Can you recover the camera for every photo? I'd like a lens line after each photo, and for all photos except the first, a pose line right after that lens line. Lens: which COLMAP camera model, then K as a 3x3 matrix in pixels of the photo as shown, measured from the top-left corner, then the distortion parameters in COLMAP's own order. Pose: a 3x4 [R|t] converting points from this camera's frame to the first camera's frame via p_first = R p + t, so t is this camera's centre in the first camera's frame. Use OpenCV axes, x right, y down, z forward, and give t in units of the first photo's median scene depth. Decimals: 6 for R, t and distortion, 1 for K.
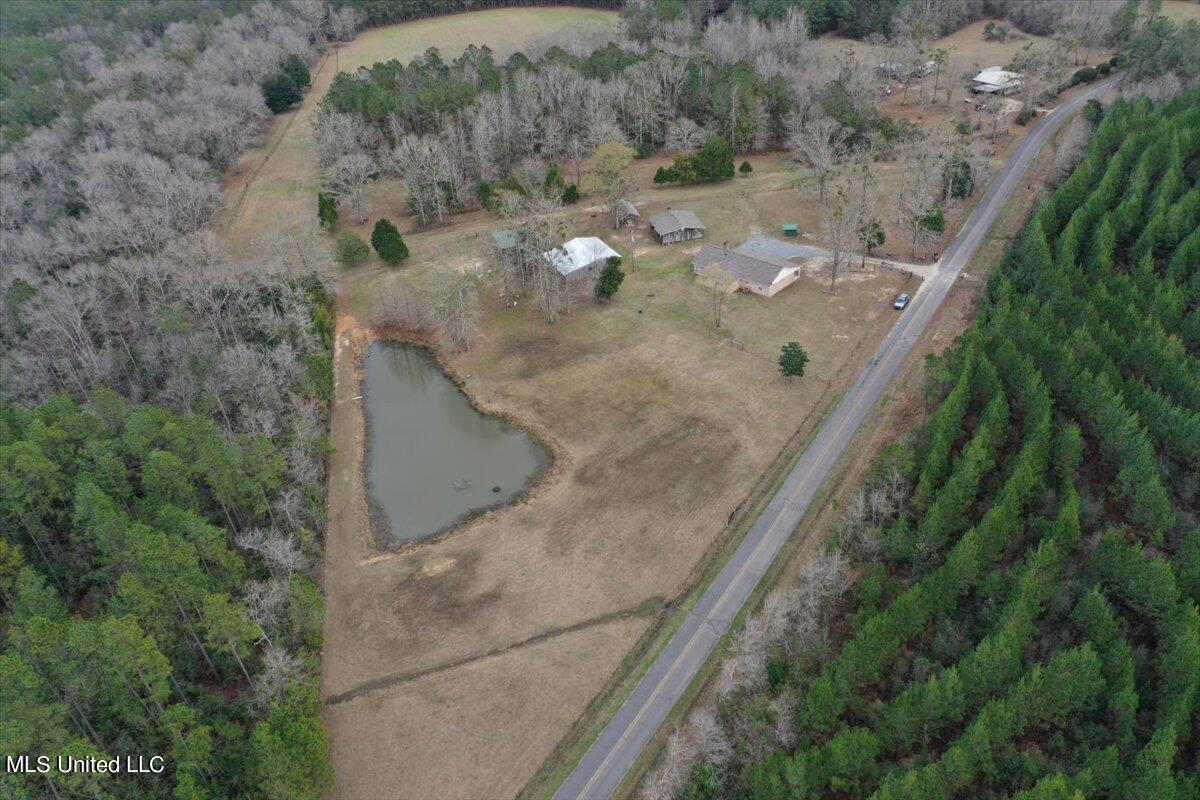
lens RADIAL K [[934.8, 0, 600.0], [0, 934.8, 400.0], [0, 0, 1]] dist [-0.017014, 0.000737]
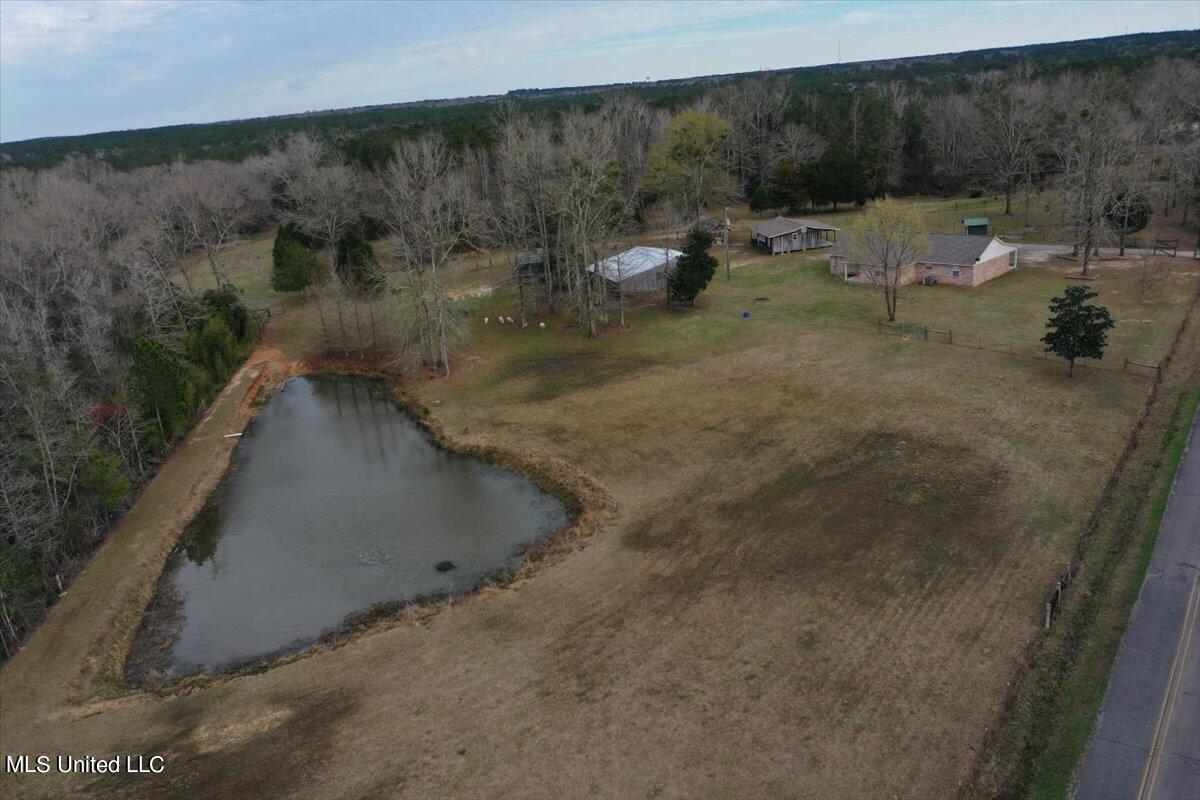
lens RADIAL K [[934.8, 0, 600.0], [0, 934.8, 400.0], [0, 0, 1]] dist [-0.017014, 0.000737]
pose [[0.997406, -0.001152, -0.071965, -0.006011], [-0.016667, 0.968998, -0.246506, 0.110408], [0.070018, 0.247066, 0.966466, 0.490174]]
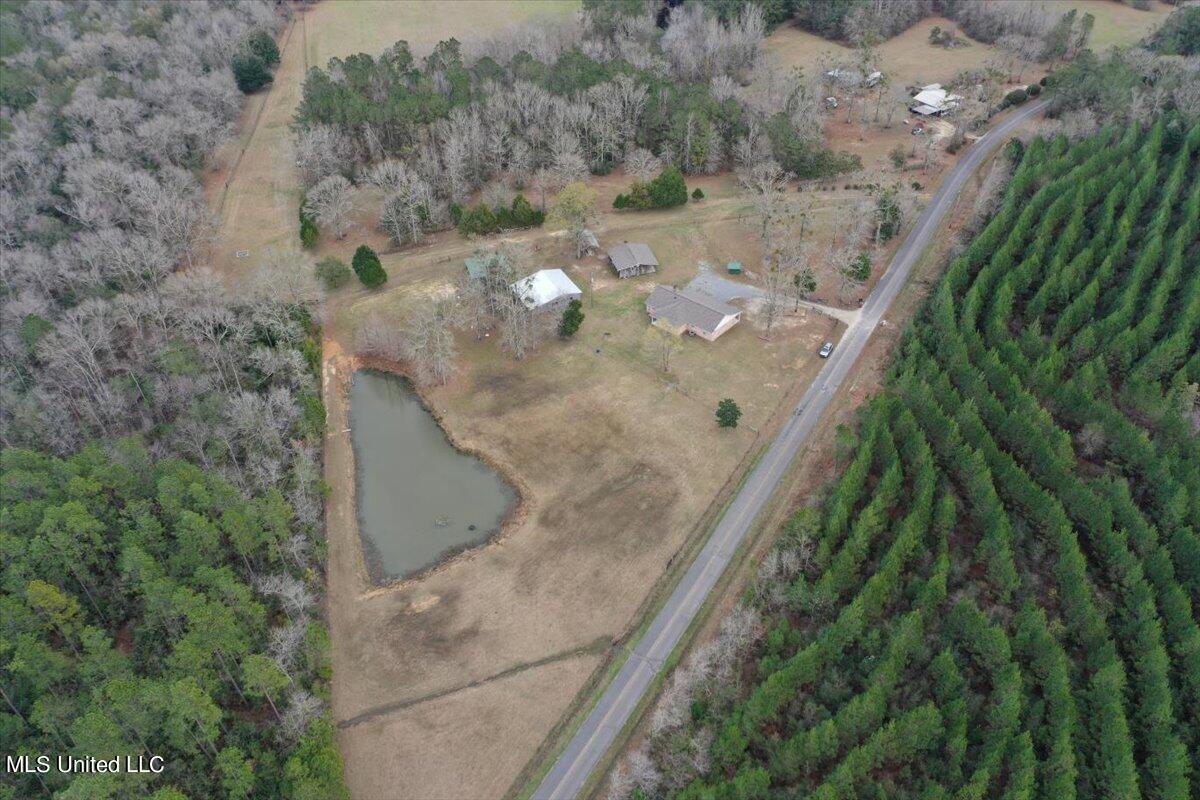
lens RADIAL K [[934.8, 0, 600.0], [0, 934.8, 400.0], [0, 0, 1]] dist [-0.017014, 0.000737]
pose [[0.998592, 0.018571, 0.049697, -0.010035], [-0.023049, 0.995575, 0.091102, -0.151615], [-0.047786, -0.092119, 0.994601, -0.138146]]
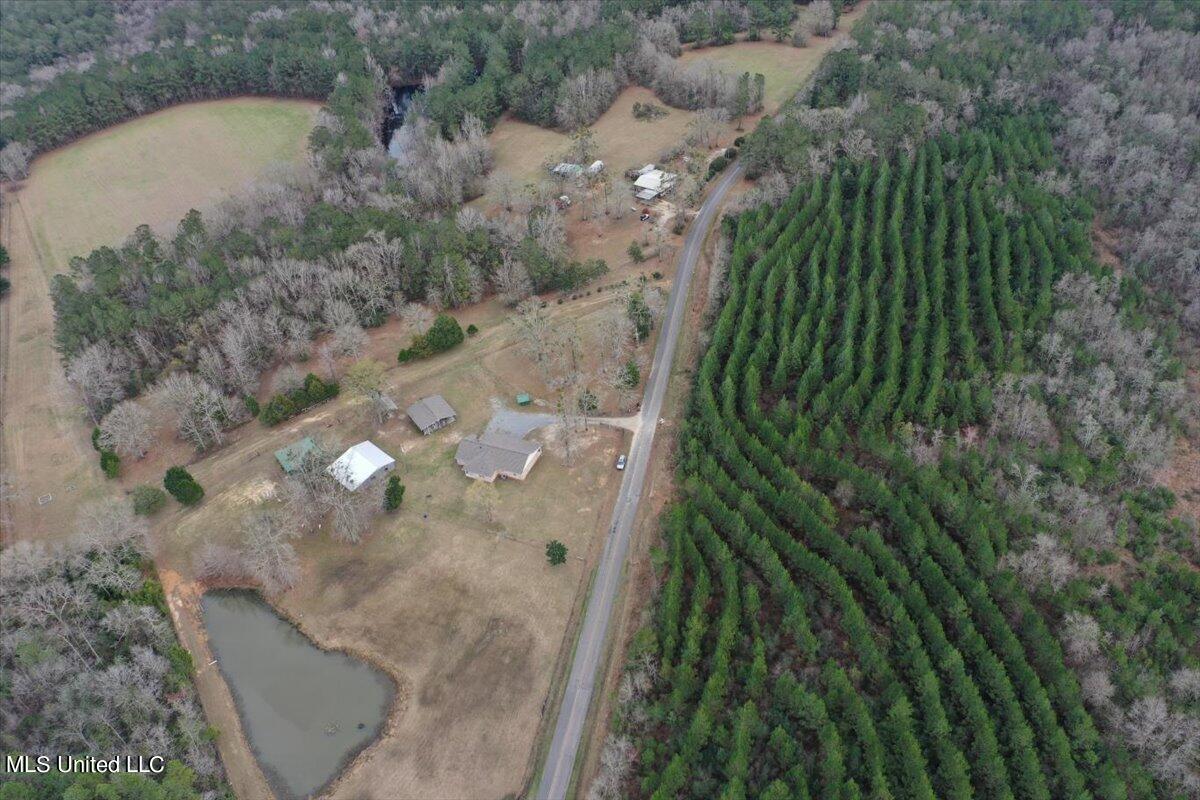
lens RADIAL K [[934.8, 0, 600.0], [0, 934.8, 400.0], [0, 0, 1]] dist [-0.017014, 0.000737]
pose [[0.938286, -0.228020, 0.260051, -0.028797], [0.208458, 0.972817, 0.100860, -0.350889], [-0.275980, -0.040426, 0.960313, -0.267224]]
